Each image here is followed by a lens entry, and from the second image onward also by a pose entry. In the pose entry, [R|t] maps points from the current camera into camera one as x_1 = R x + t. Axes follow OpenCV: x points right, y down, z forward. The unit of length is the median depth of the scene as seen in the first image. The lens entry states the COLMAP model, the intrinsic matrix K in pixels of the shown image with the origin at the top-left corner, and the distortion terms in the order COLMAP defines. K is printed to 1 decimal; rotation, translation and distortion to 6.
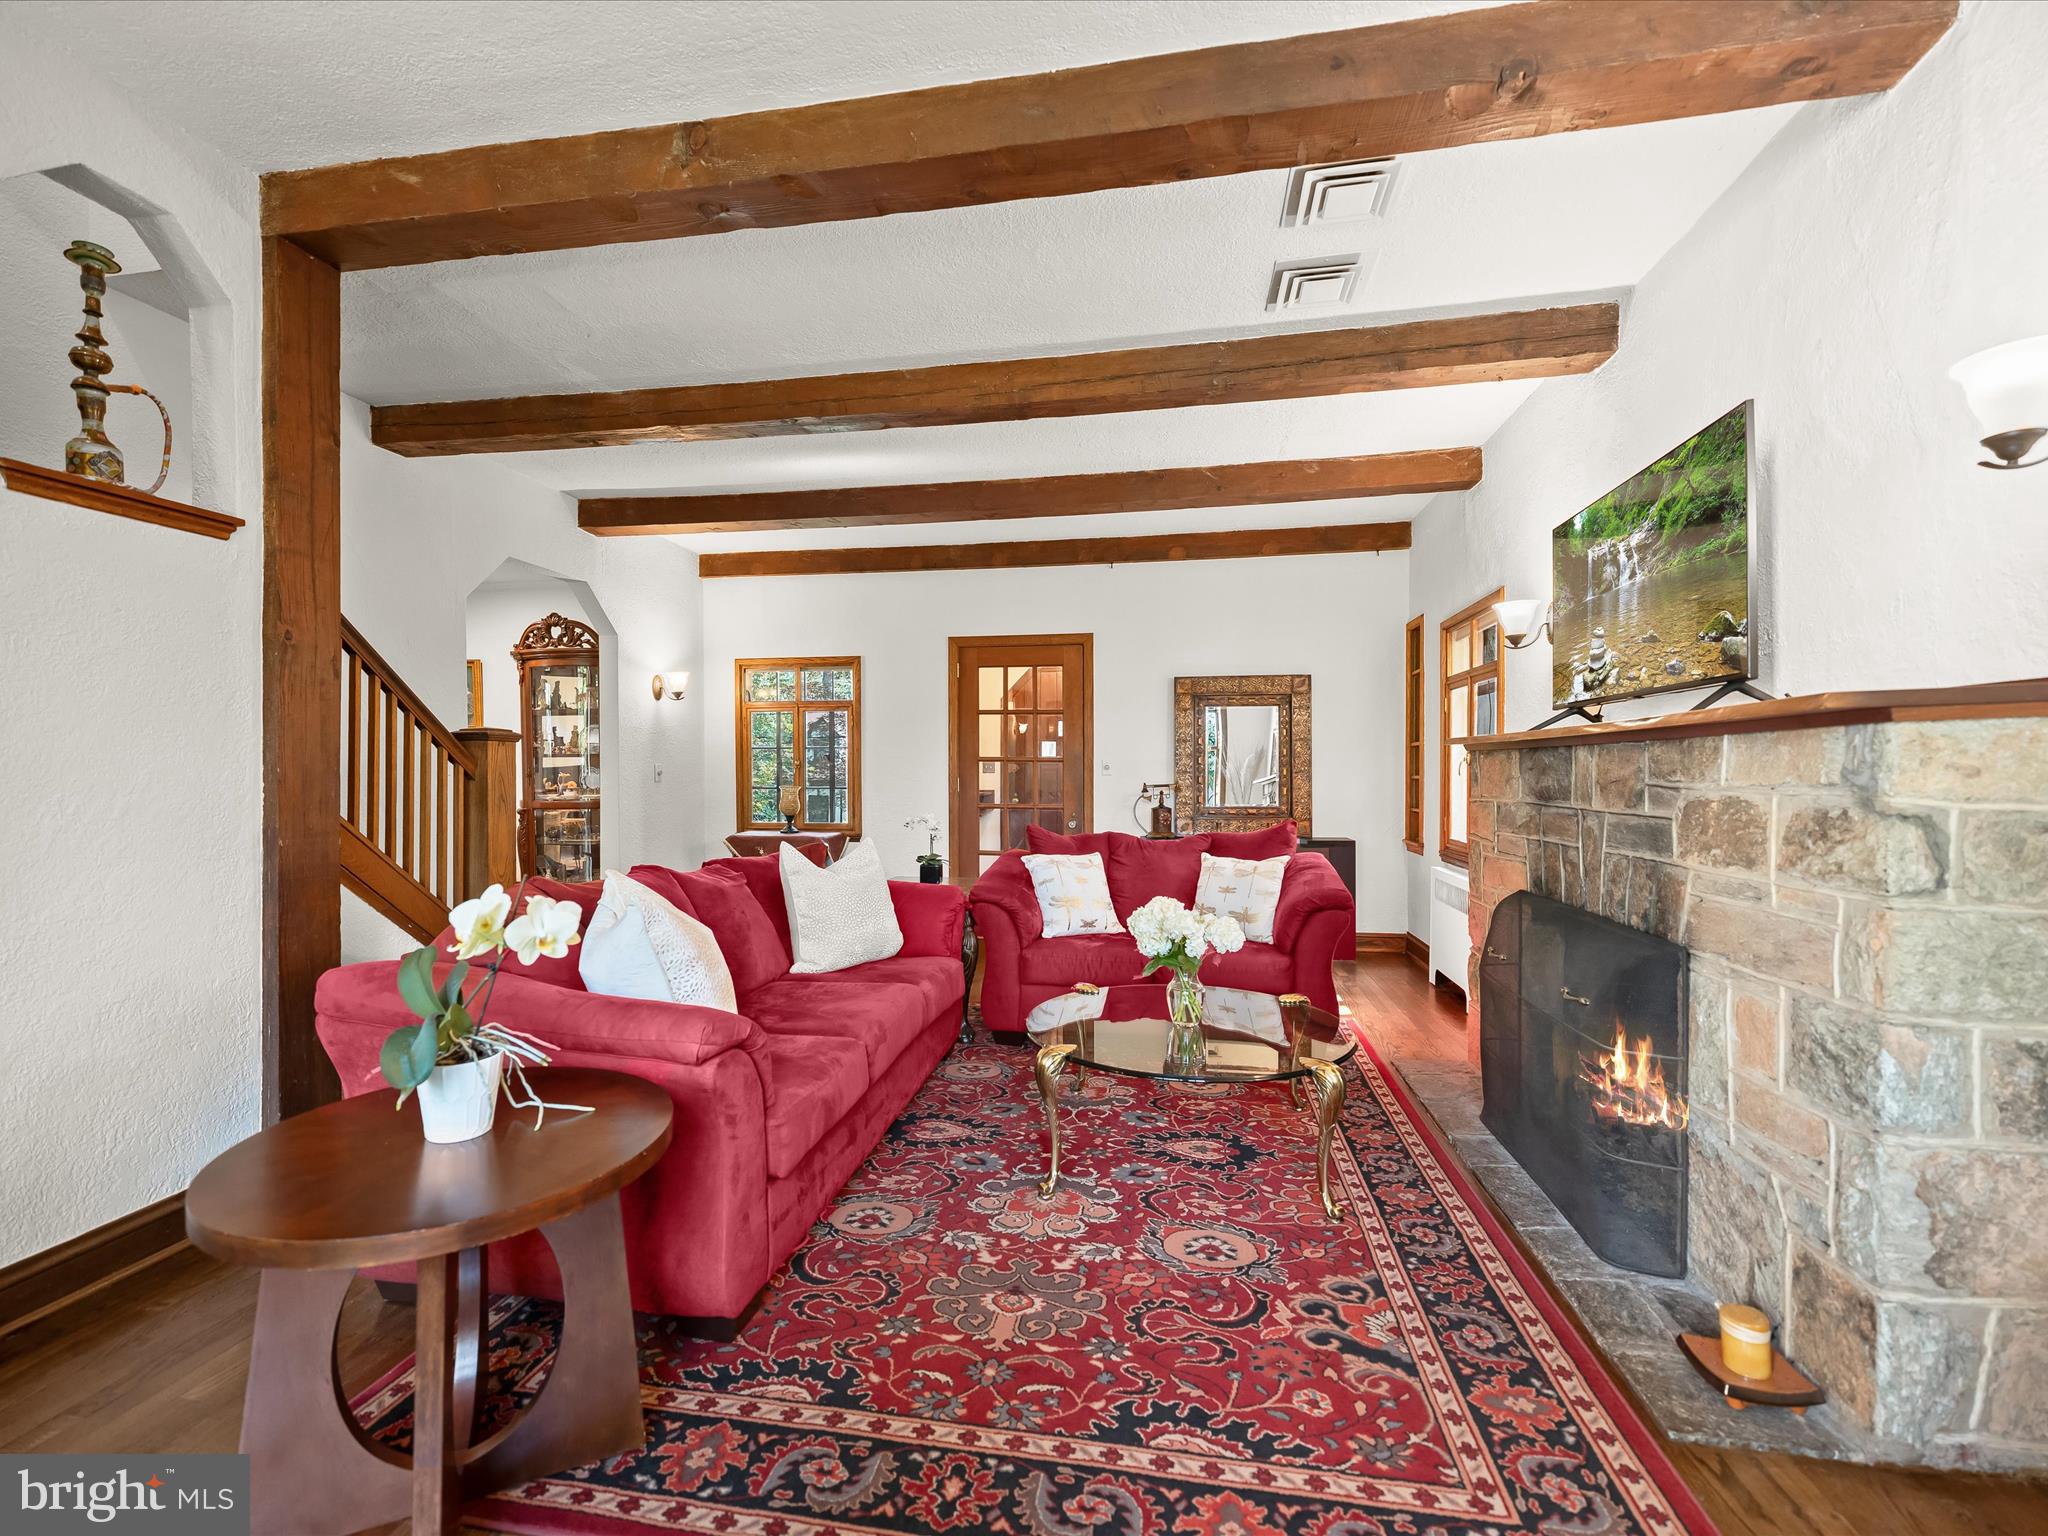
lens RADIAL K [[792.7, 0, 1053.8], [0, 792.7, 764.5], [0, 0, 1]] dist [-0.000366, -0.000163]
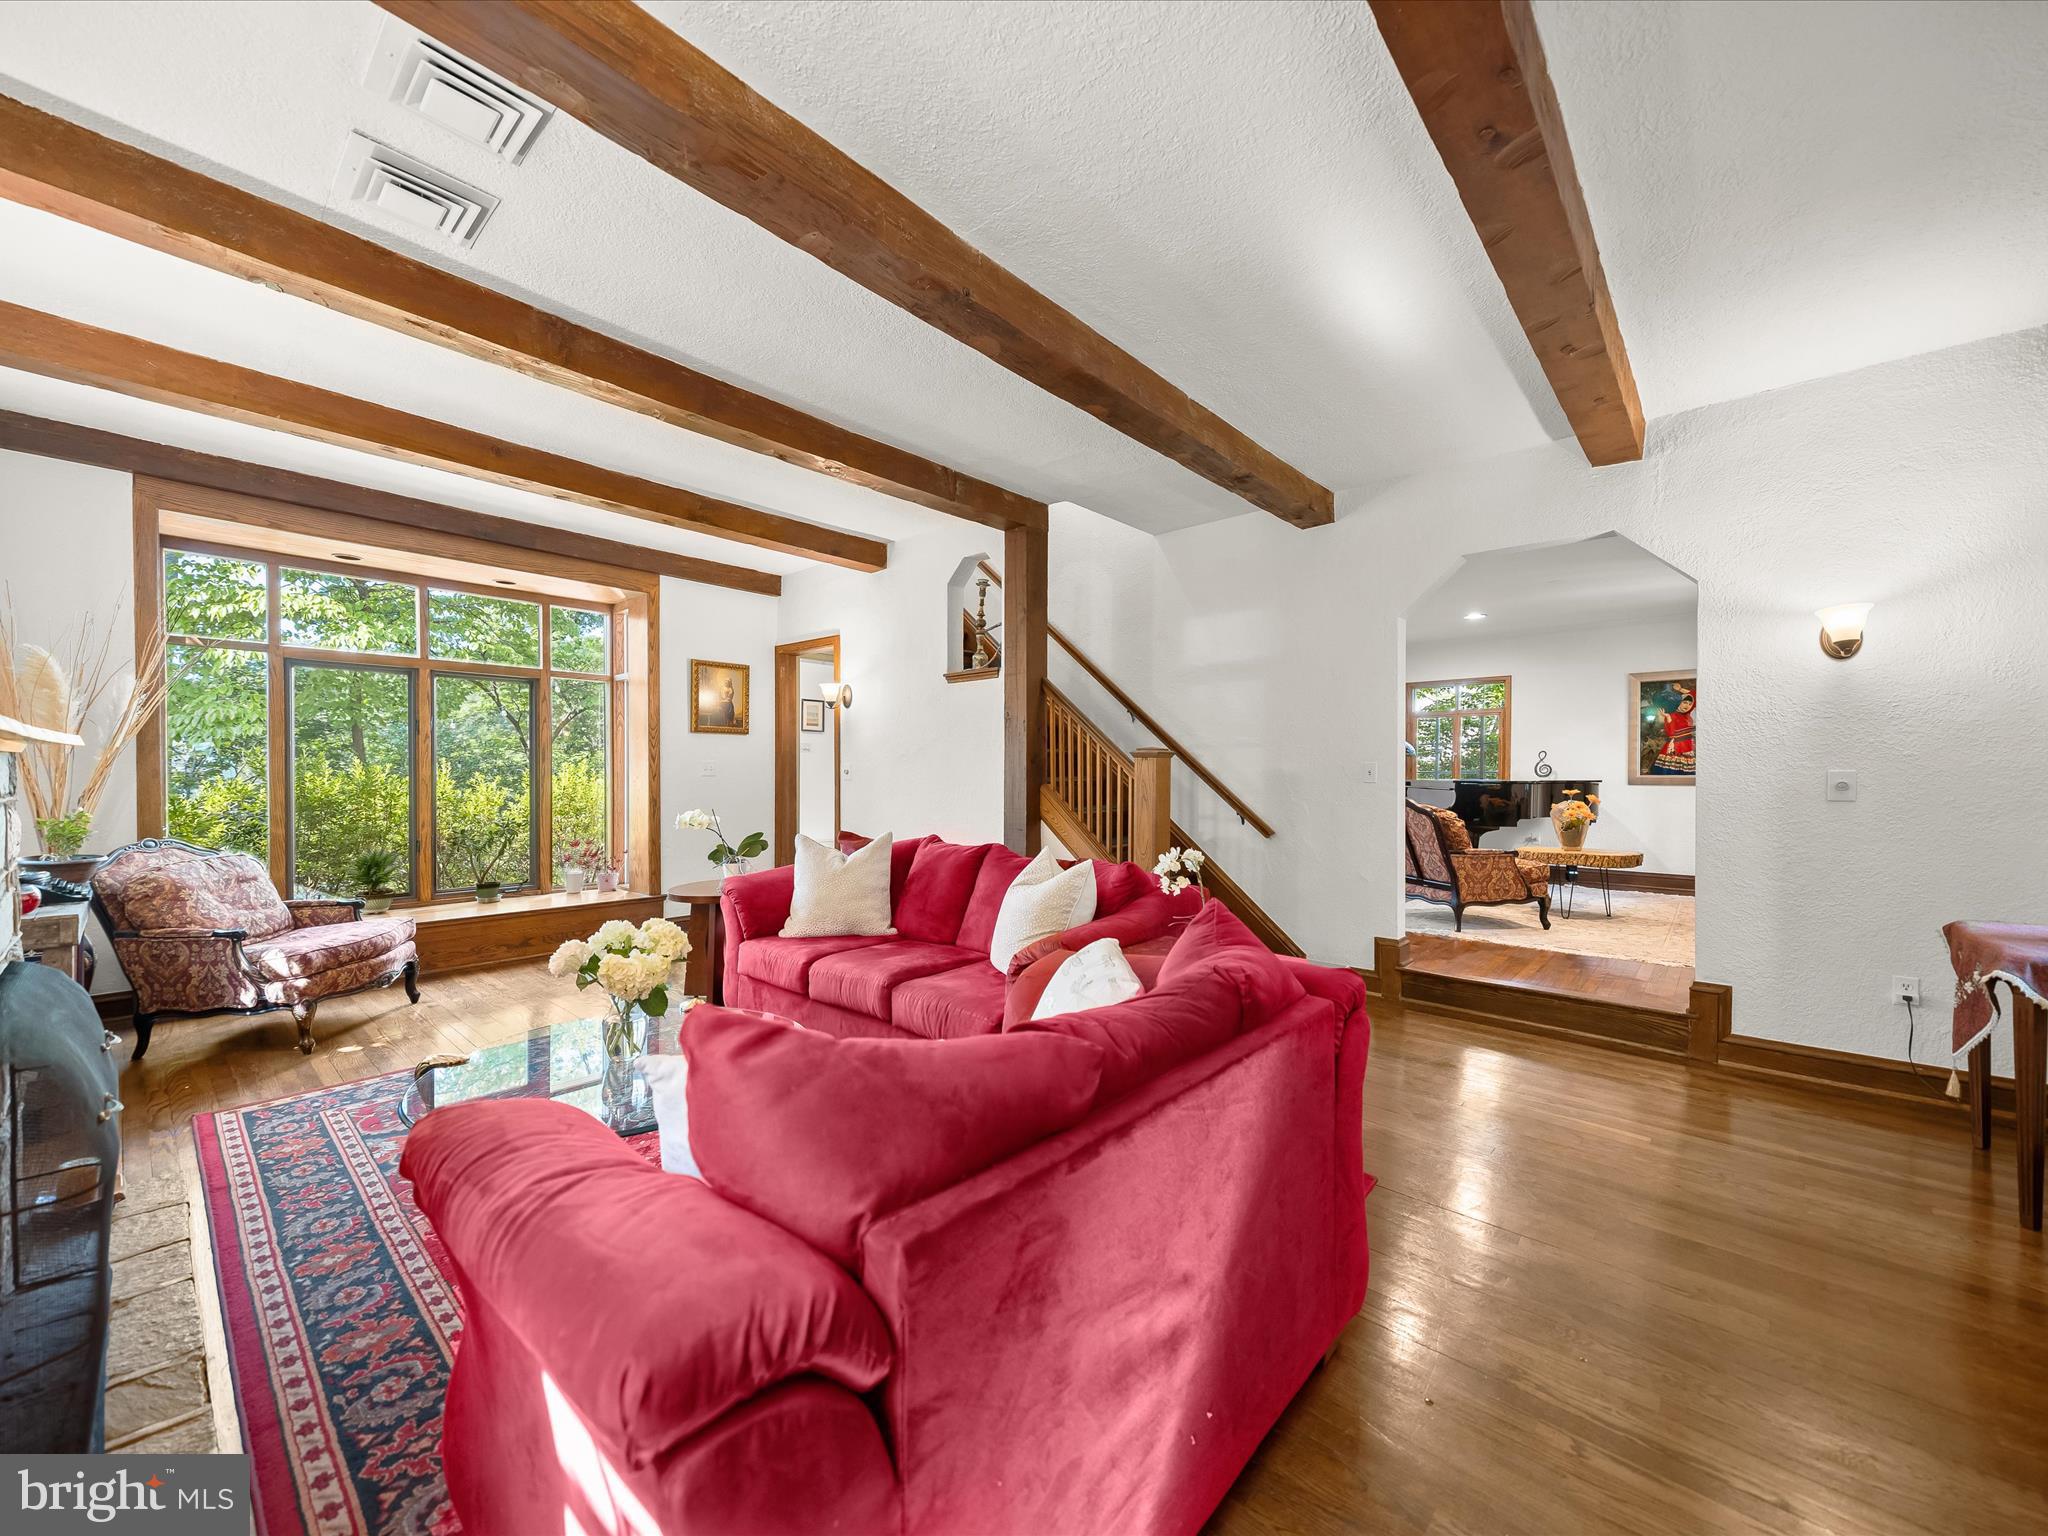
lens RADIAL K [[792.7, 0, 1053.8], [0, 792.7, 764.5], [0, 0, 1]] dist [-0.000366, -0.000163]
pose [[-0.506687, -0.006565, -0.862105, 0.958104], [0.000253, 0.999970, -0.007764, -0.014296], [0.862130, -0.004152, -0.506670, 2.557165]]
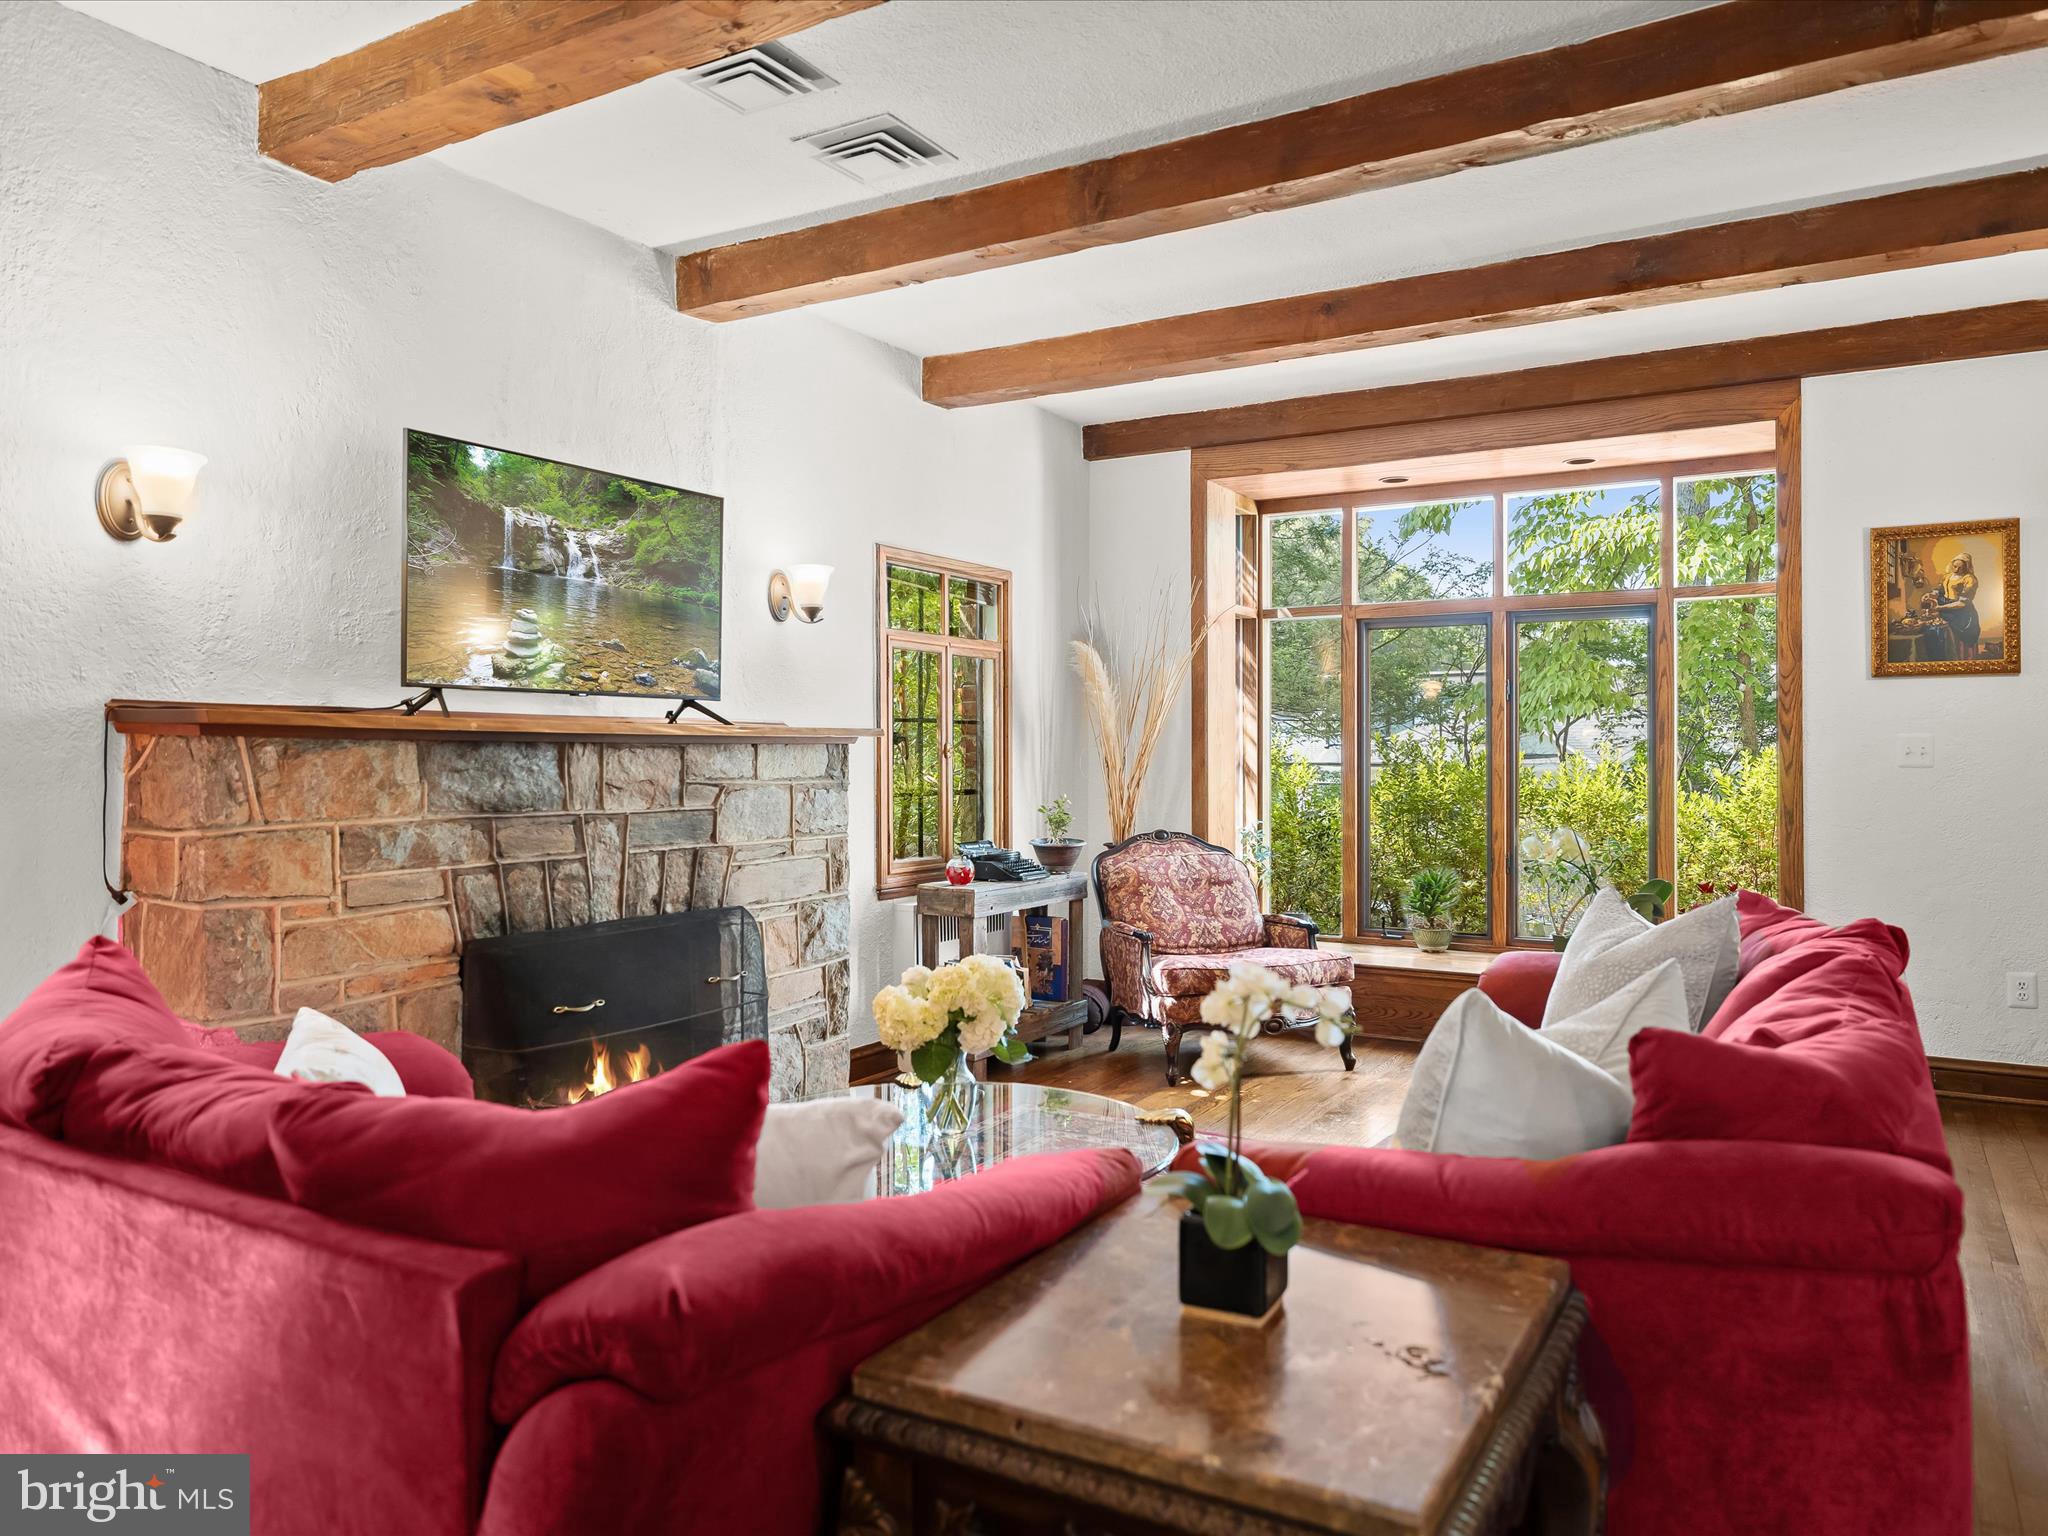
lens RADIAL K [[1444.2, 0, 1021.0], [0, 1444.2, 719.5], [0, 0, 1]] dist [-0.005646, -0.002209]
pose [[-0.930504, 0.014745, 0.365984, -0.481035], [0.004585, 0.999580, -0.028615, -0.011563], [-0.366252, -0.024949, -0.930181, 2.936455]]
